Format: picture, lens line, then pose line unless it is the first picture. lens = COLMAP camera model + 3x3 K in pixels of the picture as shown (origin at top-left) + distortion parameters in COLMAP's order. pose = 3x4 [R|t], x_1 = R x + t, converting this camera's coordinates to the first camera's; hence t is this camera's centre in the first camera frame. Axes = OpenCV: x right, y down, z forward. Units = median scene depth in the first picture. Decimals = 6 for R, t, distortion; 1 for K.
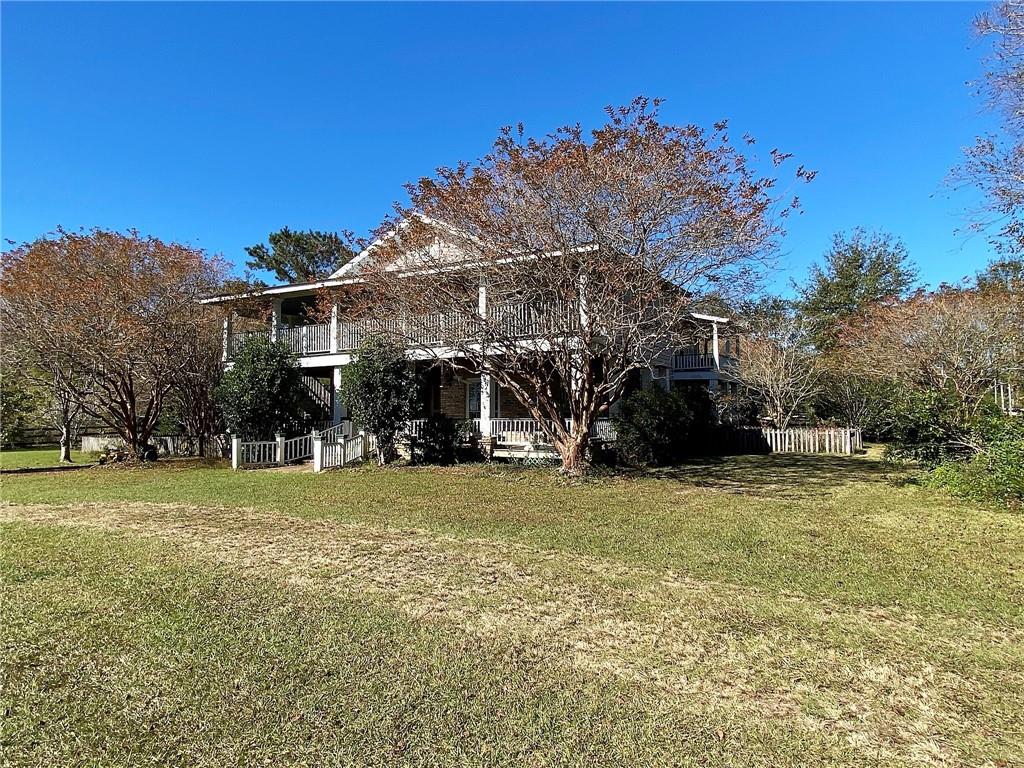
lens RADIAL K [[653.5, 0, 512.0], [0, 653.5, 384.0], [0, 0, 1]] dist [0.067839, -0.000543]
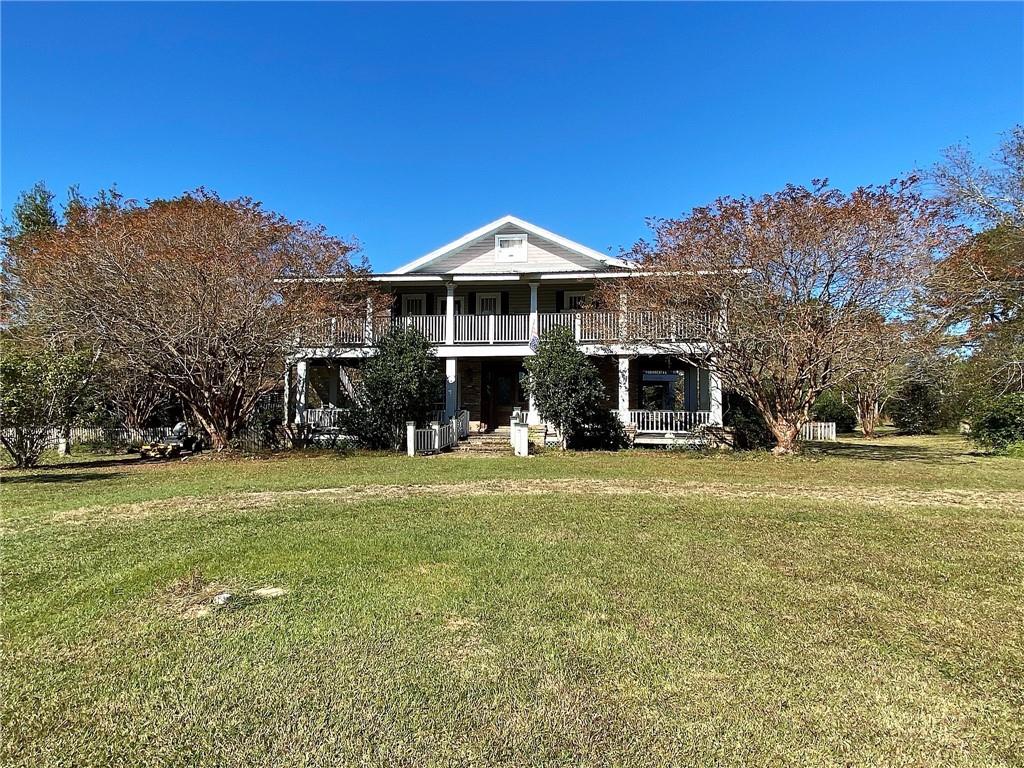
lens RADIAL K [[653.5, 0, 512.0], [0, 653.5, 384.0], [0, 0, 1]] dist [0.067839, -0.000543]
pose [[0.929448, 0.029108, 0.367803, -0.636006], [-0.029724, 0.999550, -0.003991, 0.017865], [-0.367753, -0.007223, 0.929895, 0.011271]]
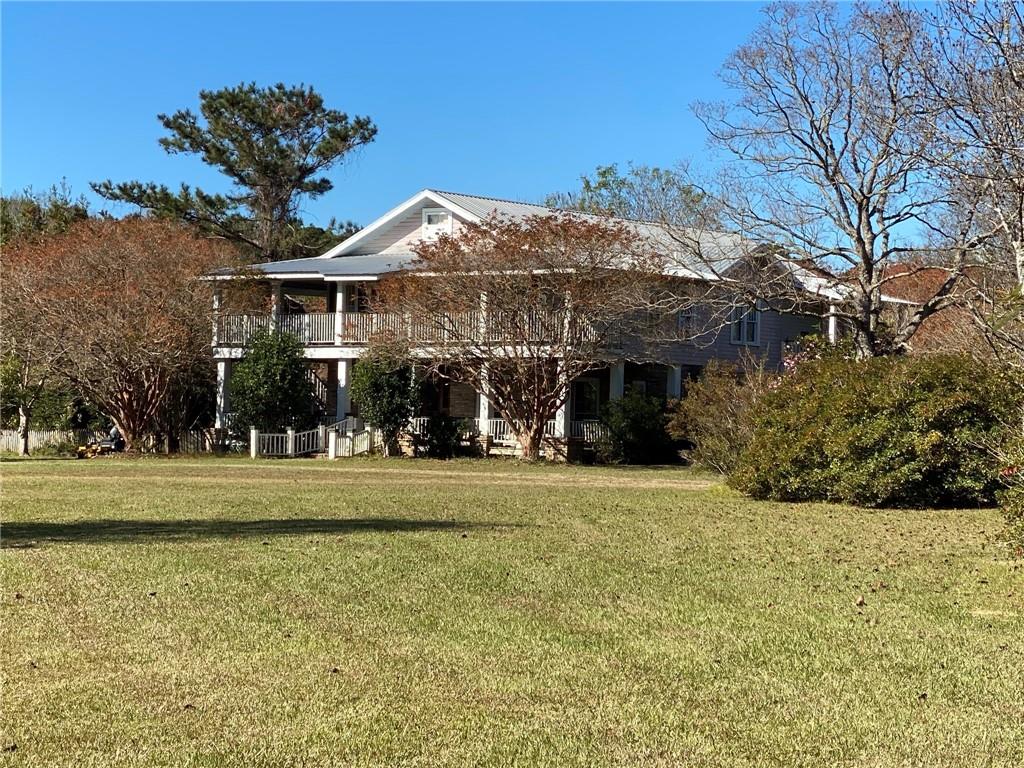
lens RADIAL K [[2399.8, 0, 512.0], [0, 2399.8, 384.0], [0, 0, 1]] dist [-0.048575, 0.811254]
pose [[0.989999, 0.025608, -0.138733, 0.527131], [-0.021089, 0.999201, 0.033949, -0.130771], [0.139491, -0.030684, 0.989748, -2.752094]]
